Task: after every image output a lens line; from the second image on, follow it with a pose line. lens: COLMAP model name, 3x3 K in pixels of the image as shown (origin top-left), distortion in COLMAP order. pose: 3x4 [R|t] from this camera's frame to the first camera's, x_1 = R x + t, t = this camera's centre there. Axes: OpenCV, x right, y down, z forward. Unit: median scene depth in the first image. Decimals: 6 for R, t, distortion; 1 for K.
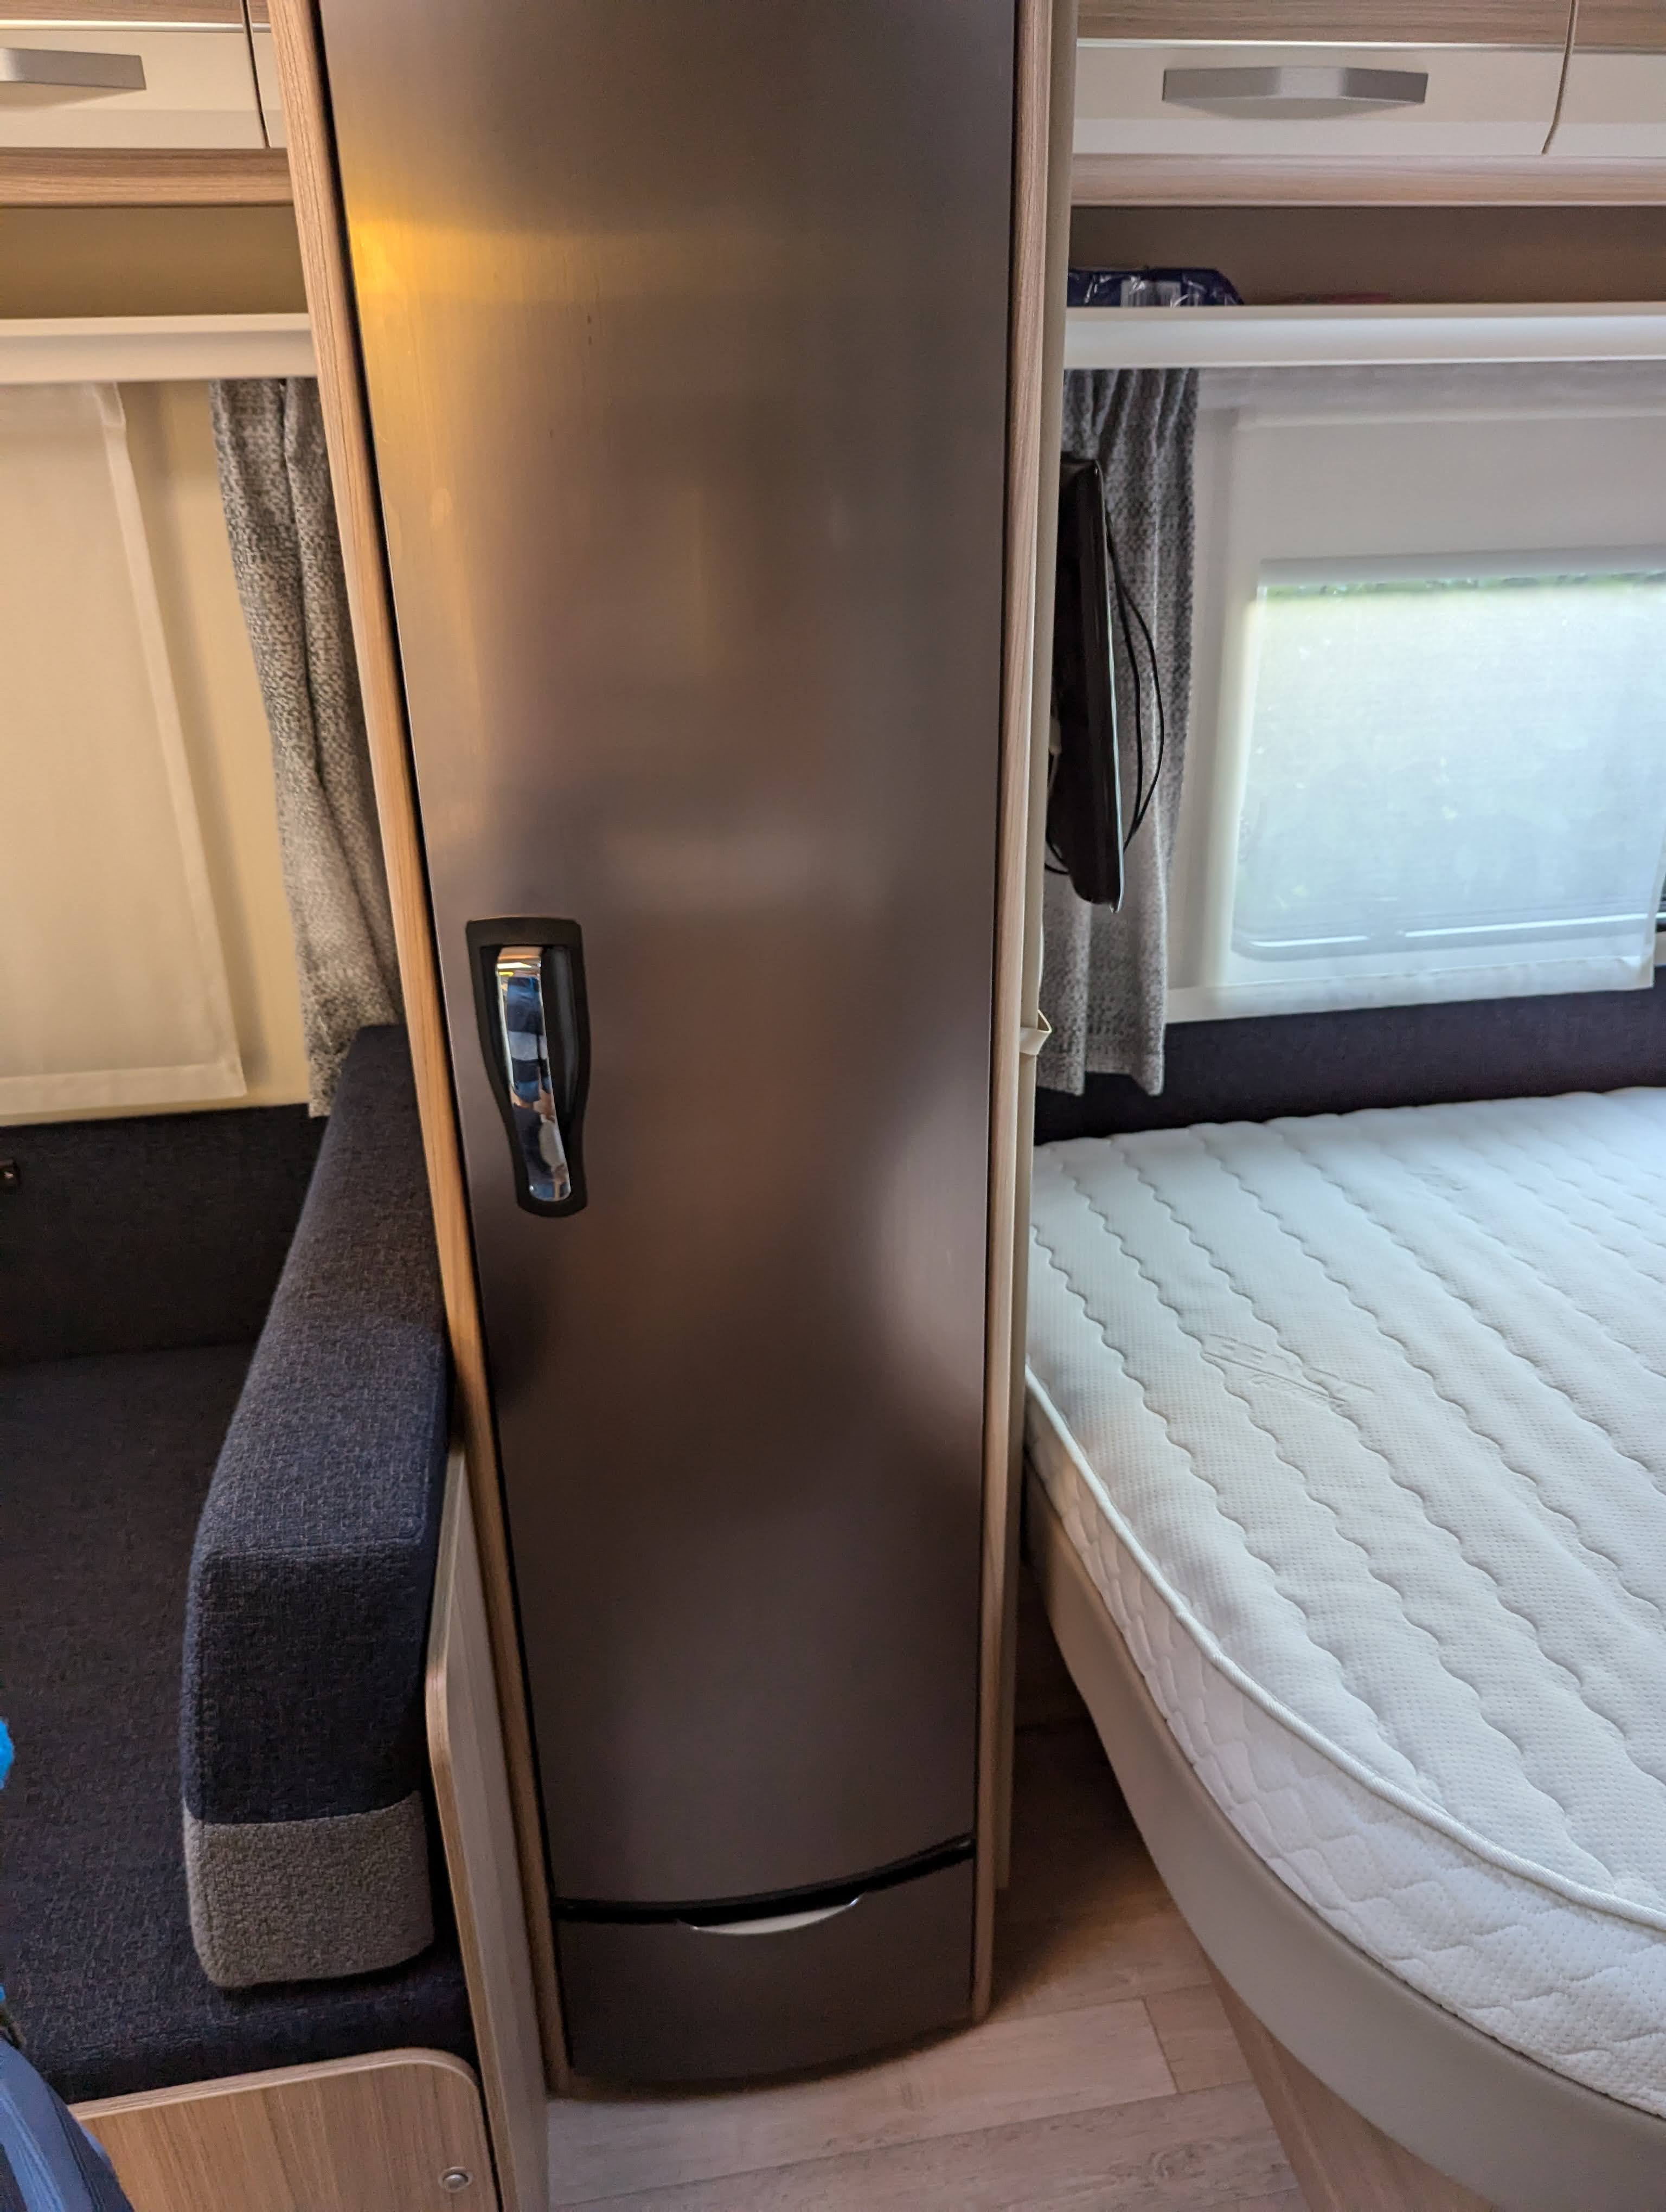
lens RADIAL K [[1571.2, 0, 835.6], [0, 1571.2, 1108.9], [0, 0, 1]] dist [0.043436, -0.033603]
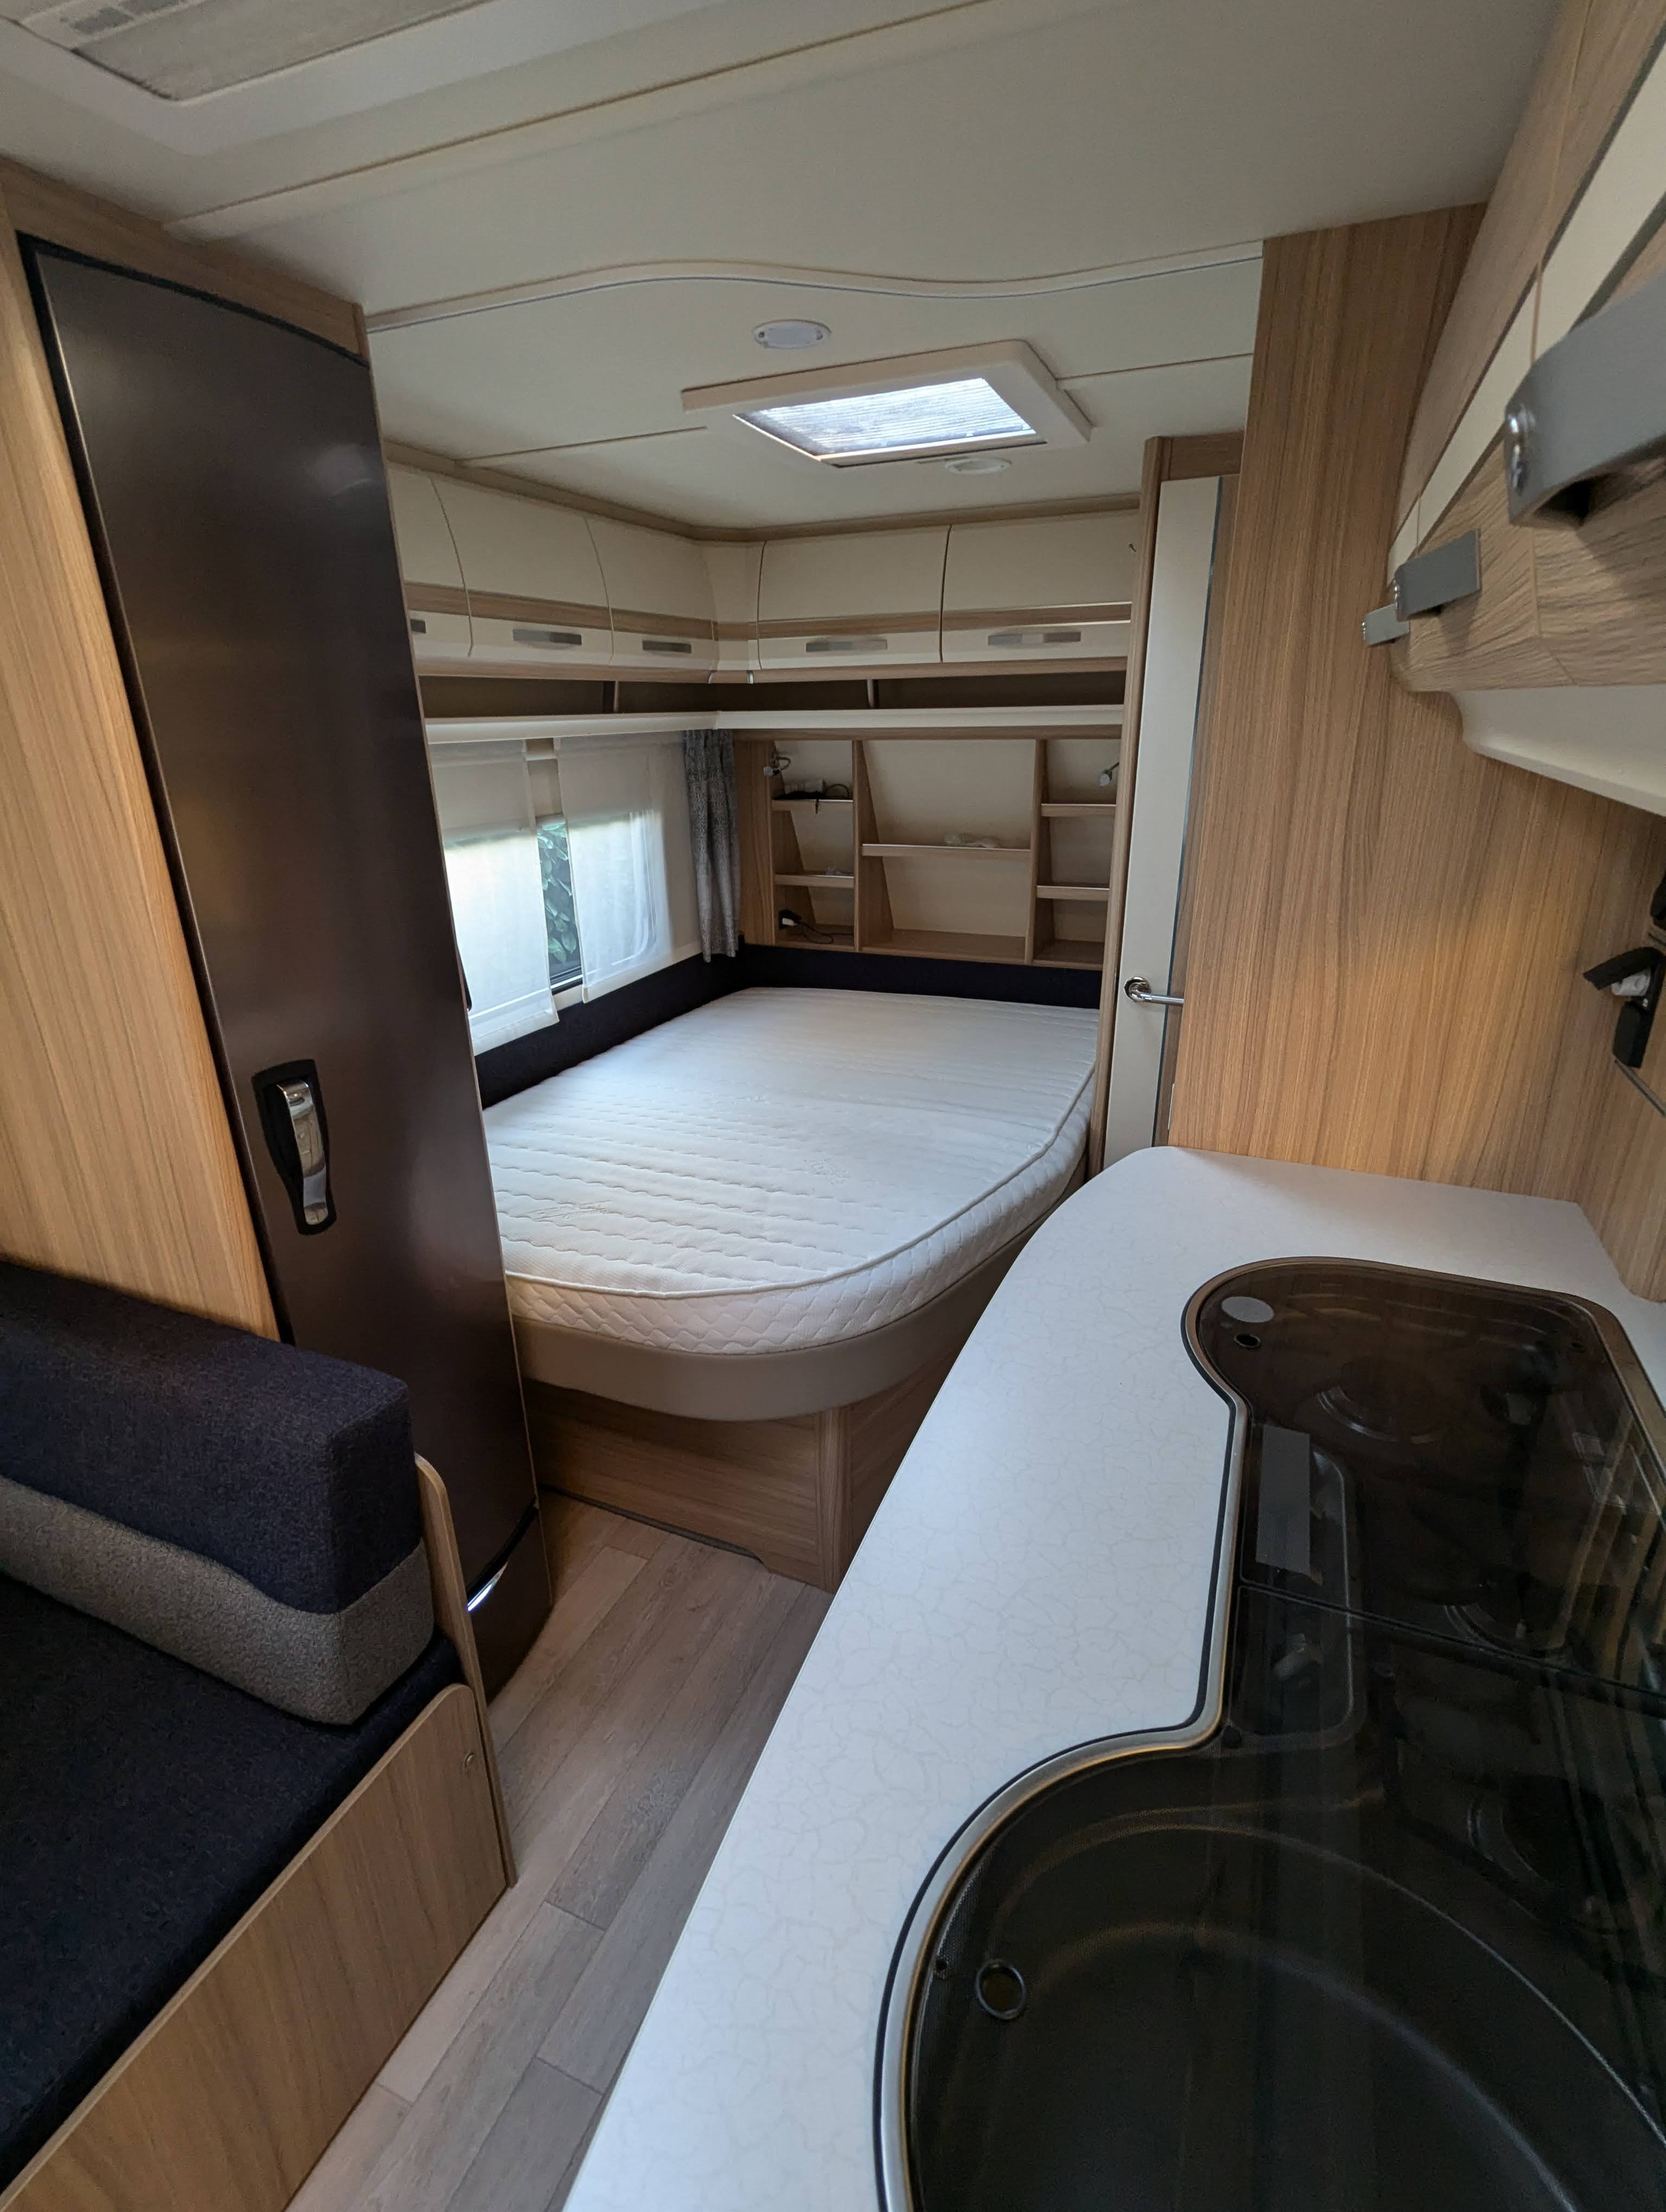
lens RADIAL K [[1062.0, 0, 829.6], [0, 1062.0, 1112.4], [0, 0, 1]] dist [0.001723, -0.000351]
pose [[0.538225, -0.291756, 0.790691, -0.561368], [0.343197, 0.932735, 0.110553, 0.004847], [-0.769759, 0.211860, 0.602151, -0.132276]]
